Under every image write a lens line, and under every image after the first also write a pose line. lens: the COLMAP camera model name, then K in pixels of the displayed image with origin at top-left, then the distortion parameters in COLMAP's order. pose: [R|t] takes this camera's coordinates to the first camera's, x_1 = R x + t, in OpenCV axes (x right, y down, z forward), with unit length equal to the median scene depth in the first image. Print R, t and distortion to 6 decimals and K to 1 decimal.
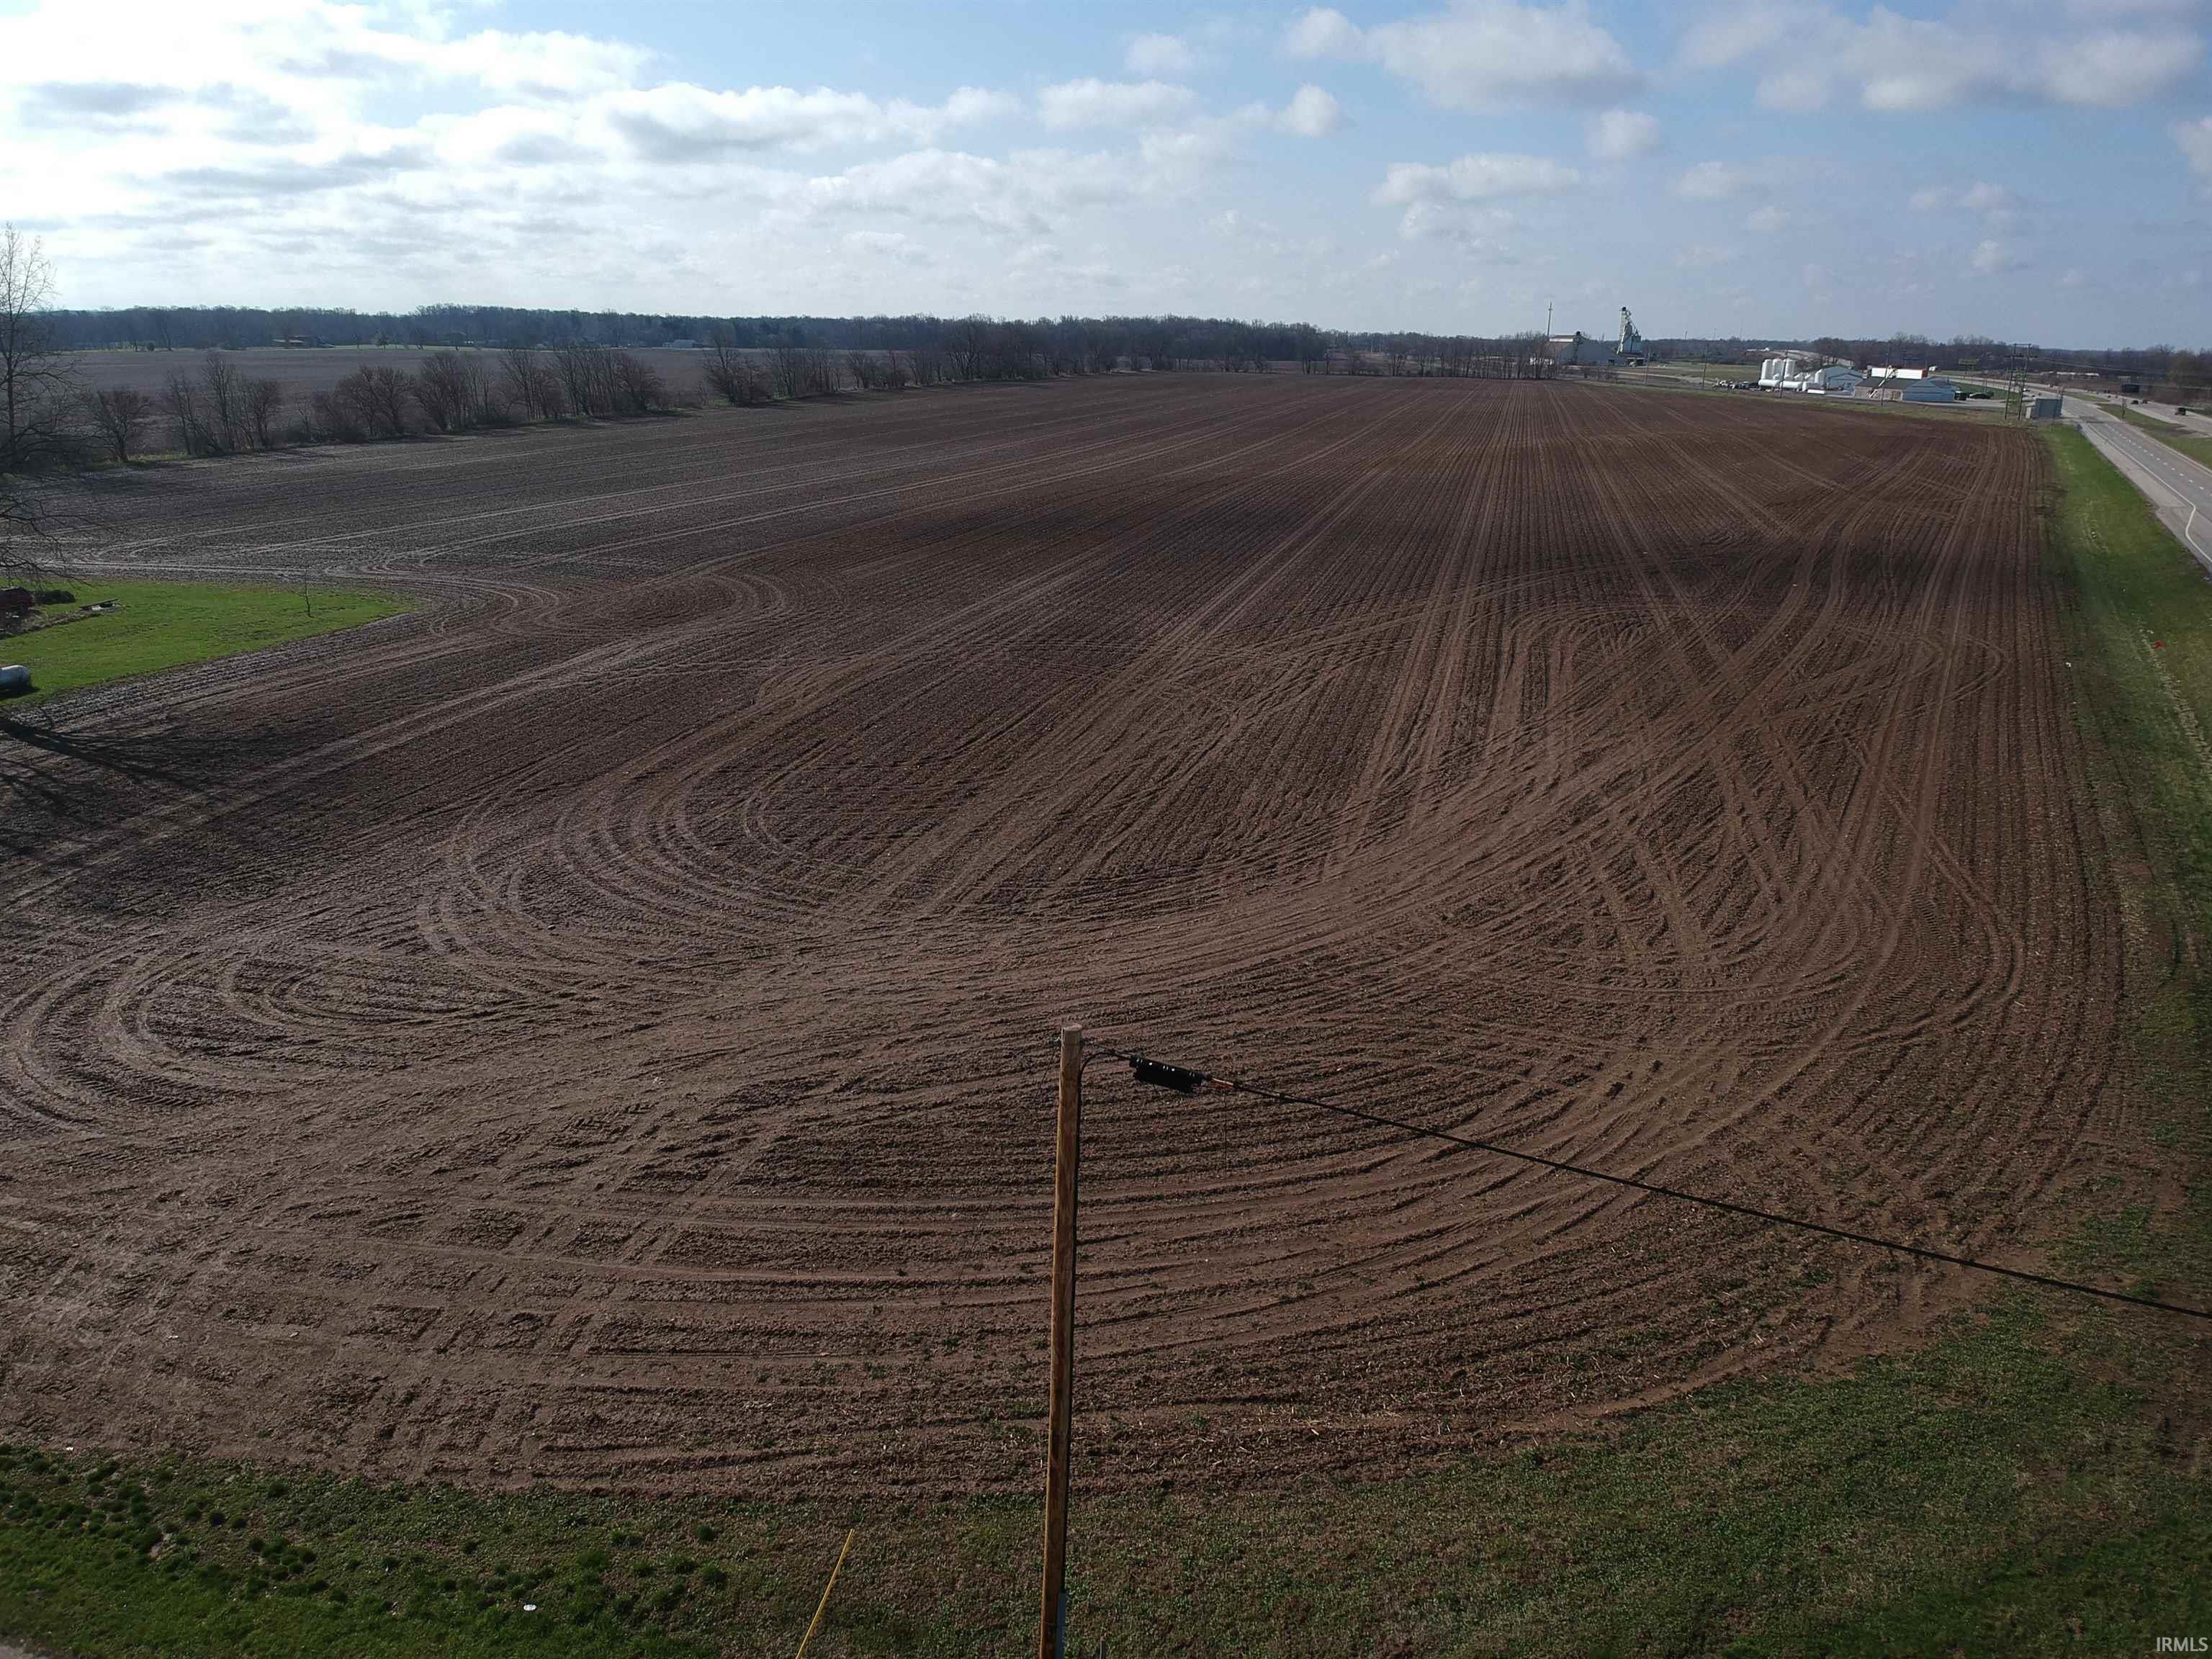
lens RADIAL K [[1596.8, 0, 1111.9], [0, 1596.8, 824.6], [0, 0, 1]] dist [0.058818, -0.108390]
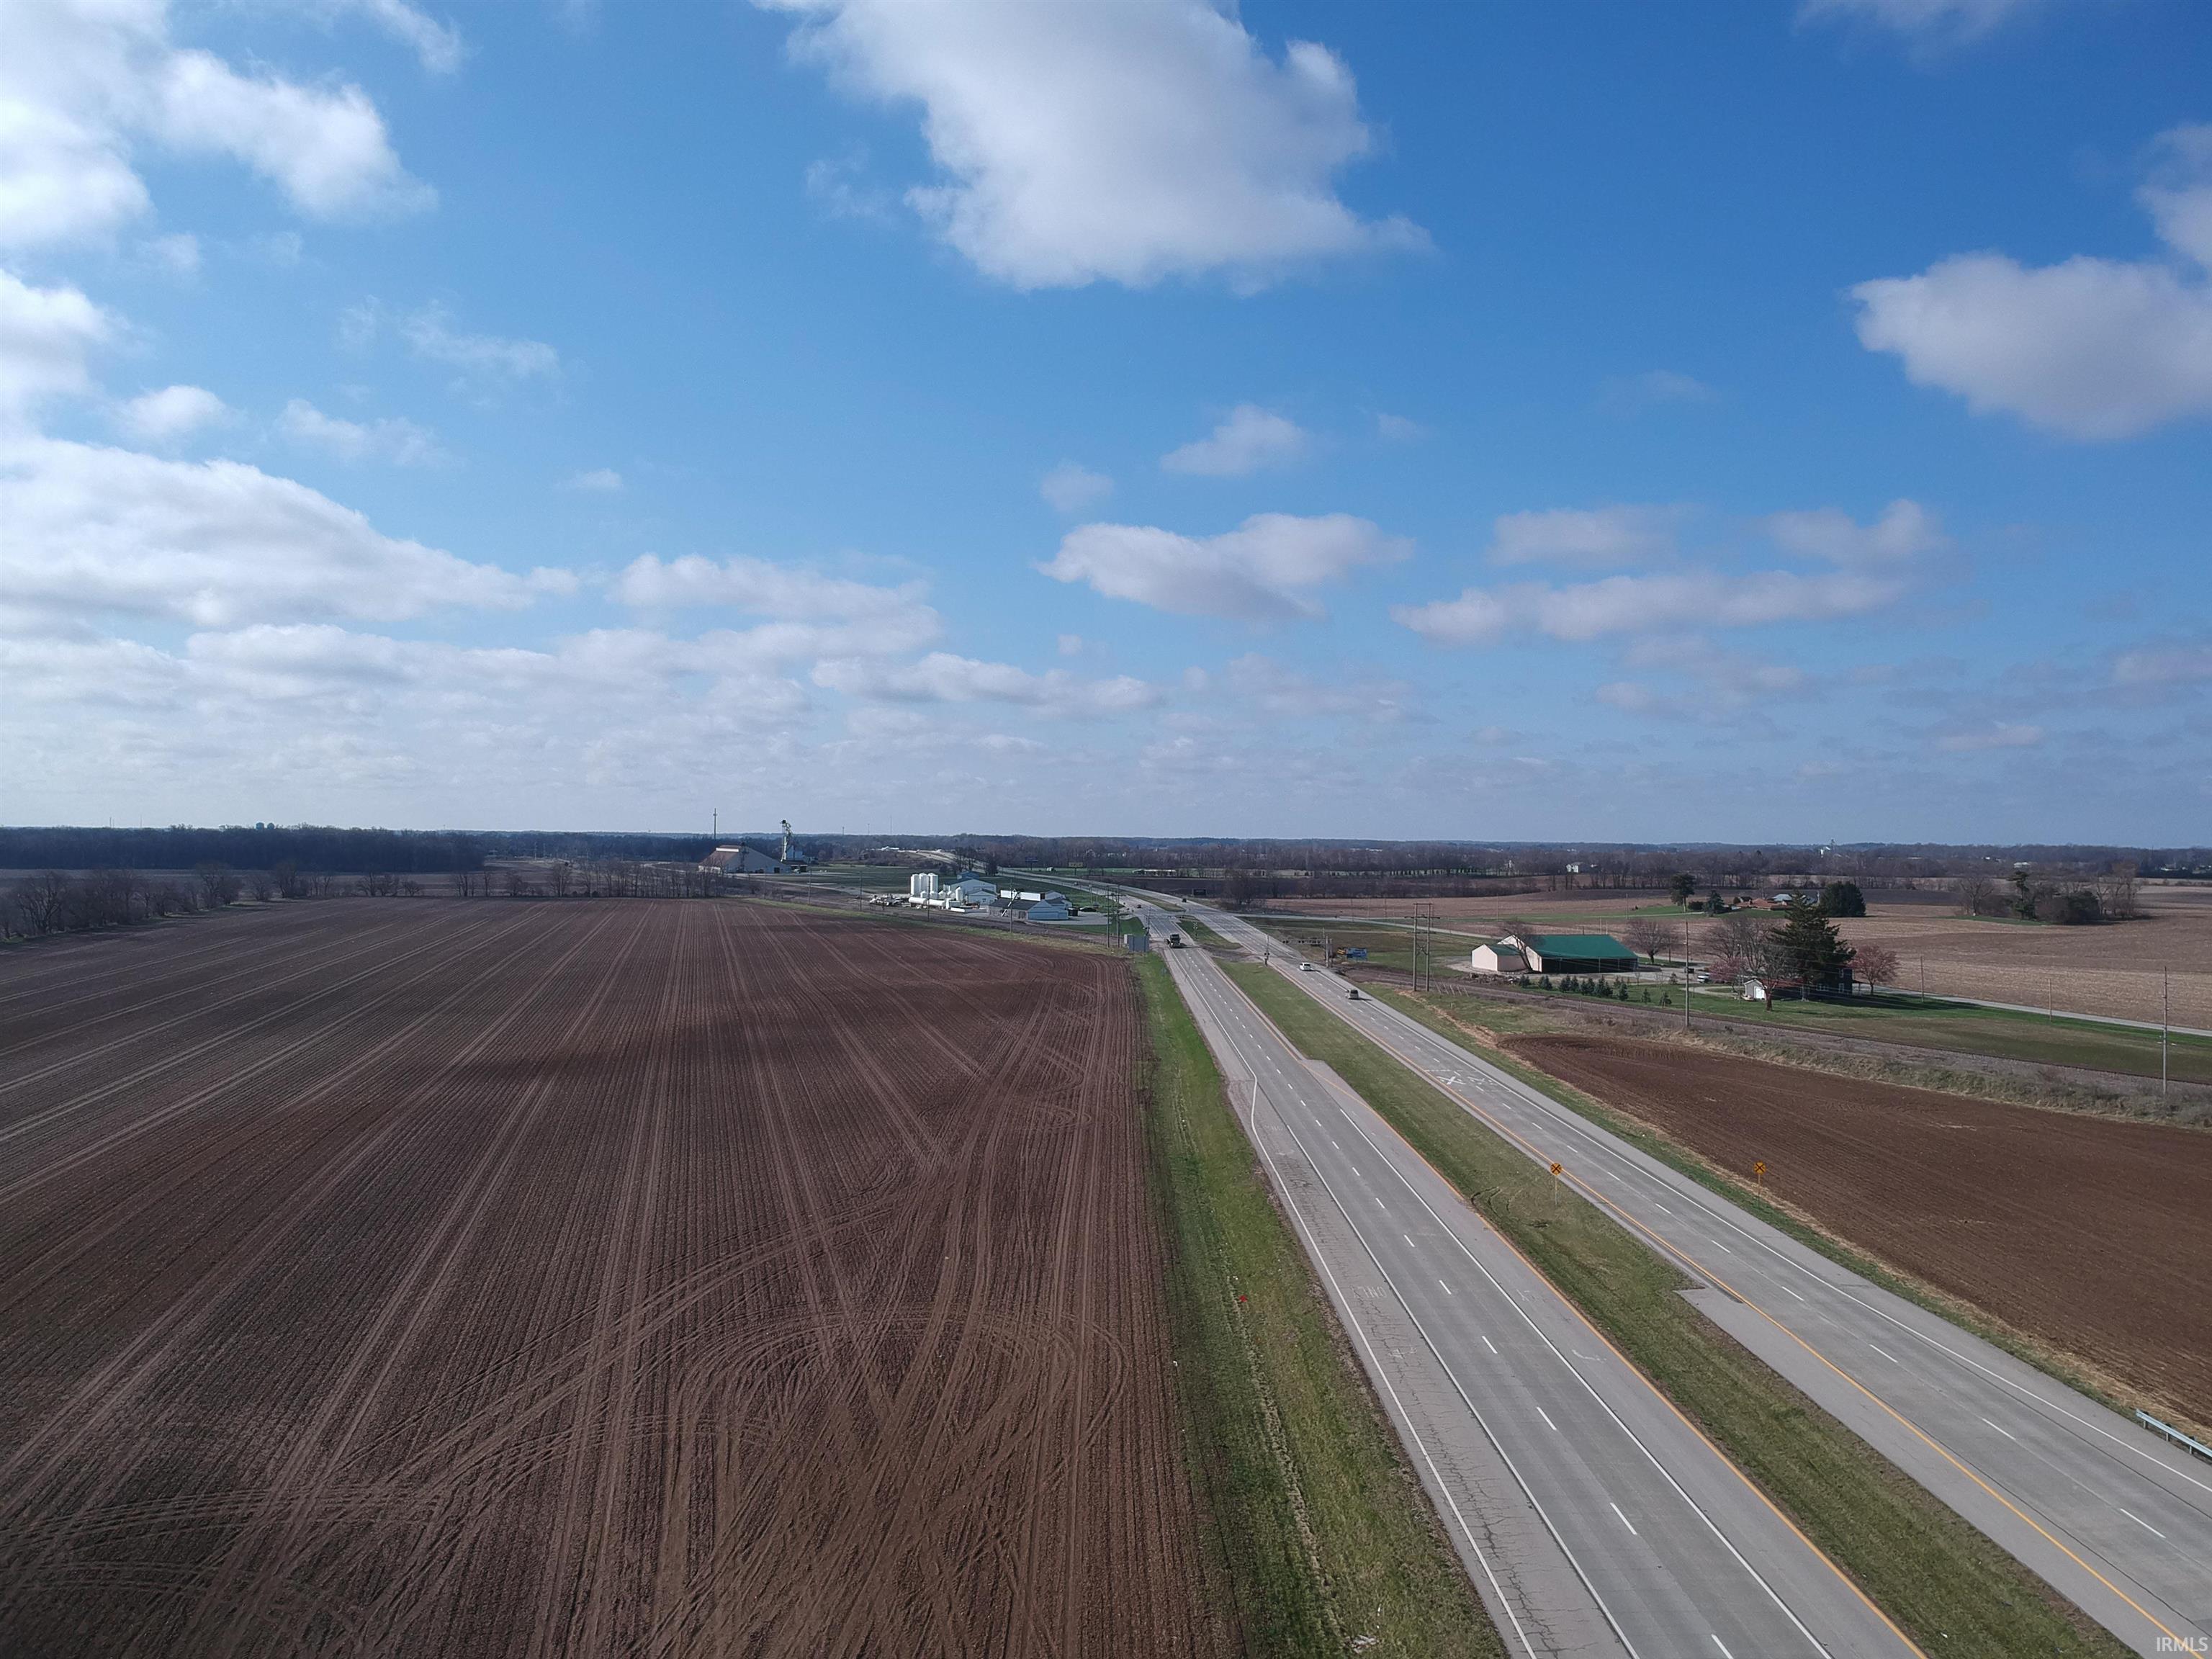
lens RADIAL K [[1596.8, 0, 1111.9], [0, 1596.8, 824.6], [0, 0, 1]] dist [0.058818, -0.108390]
pose [[0.880092, -0.008019, 0.474736, 0.027579], [0.146336, 0.955766, -0.255141, -0.217377], [-0.451690, 0.294018, 0.842336, -0.051983]]
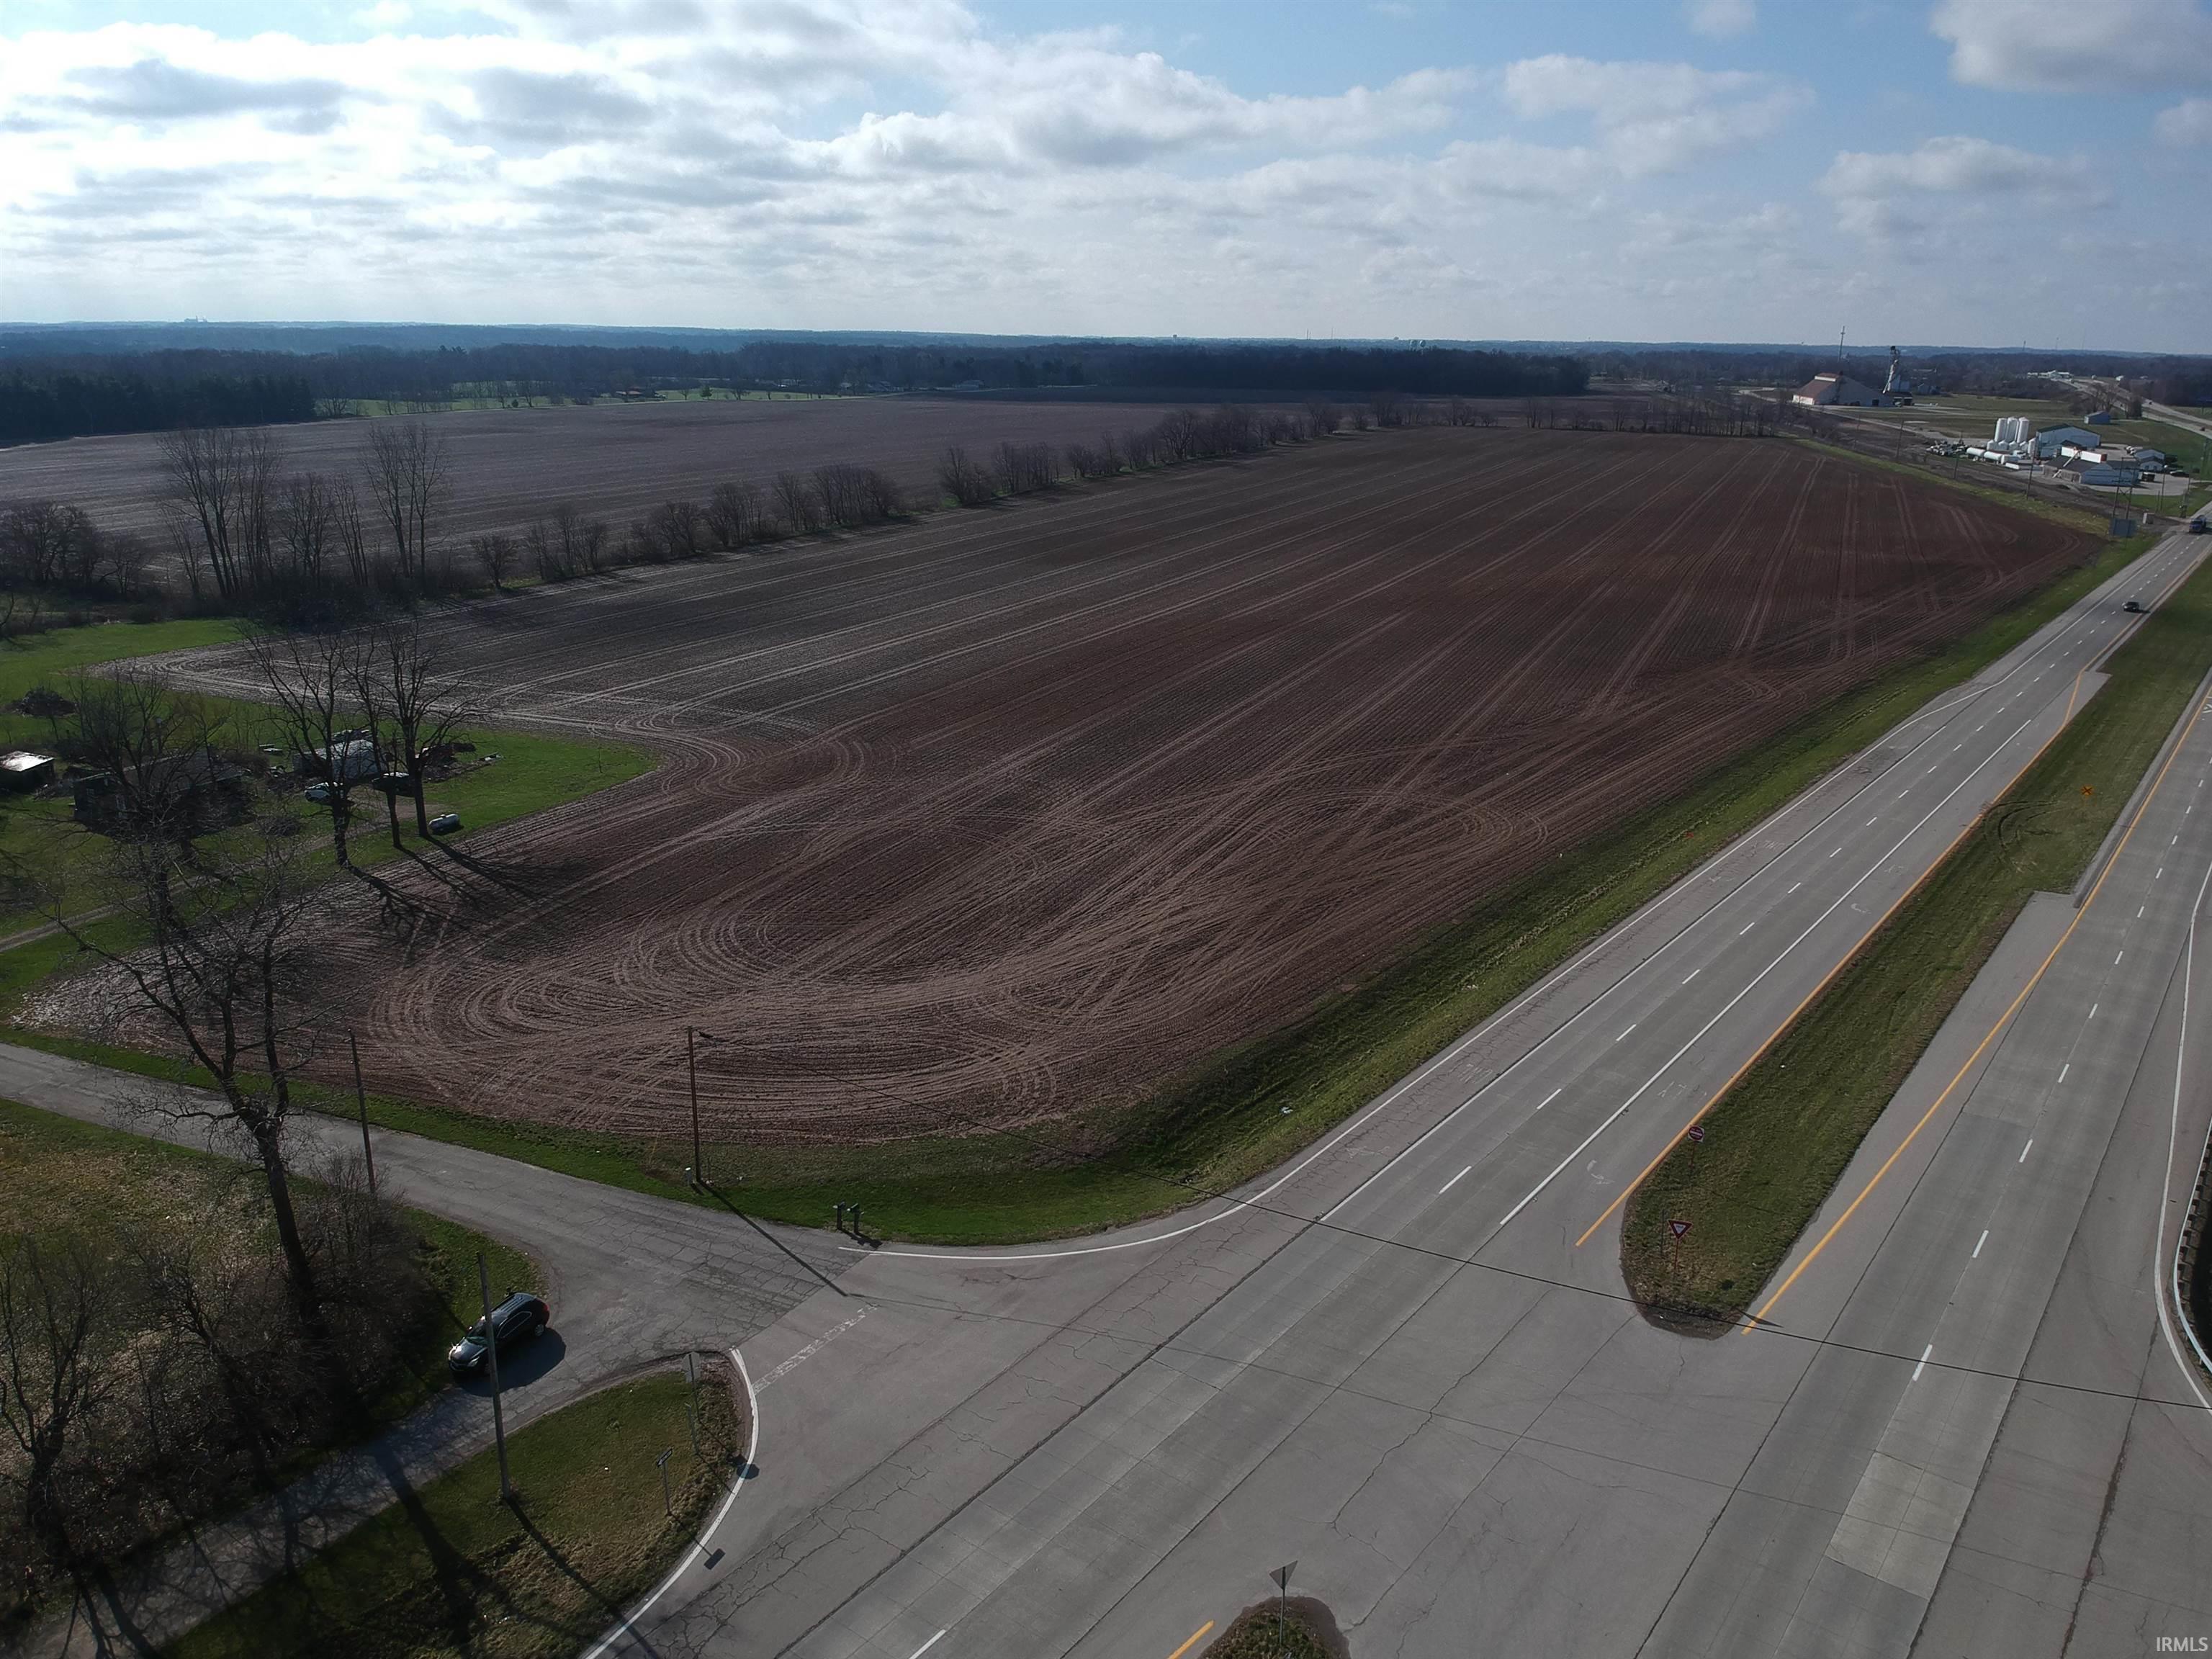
lens RADIAL K [[1596.8, 0, 1111.9], [0, 1596.8, 824.6], [0, 0, 1]] dist [0.058818, -0.108390]
pose [[0.984118, 0.041147, -0.172683, 0.510585], [-0.041952, 0.999119, -0.001015, -0.132069], [0.172489, 0.008243, 0.984977, -0.903625]]
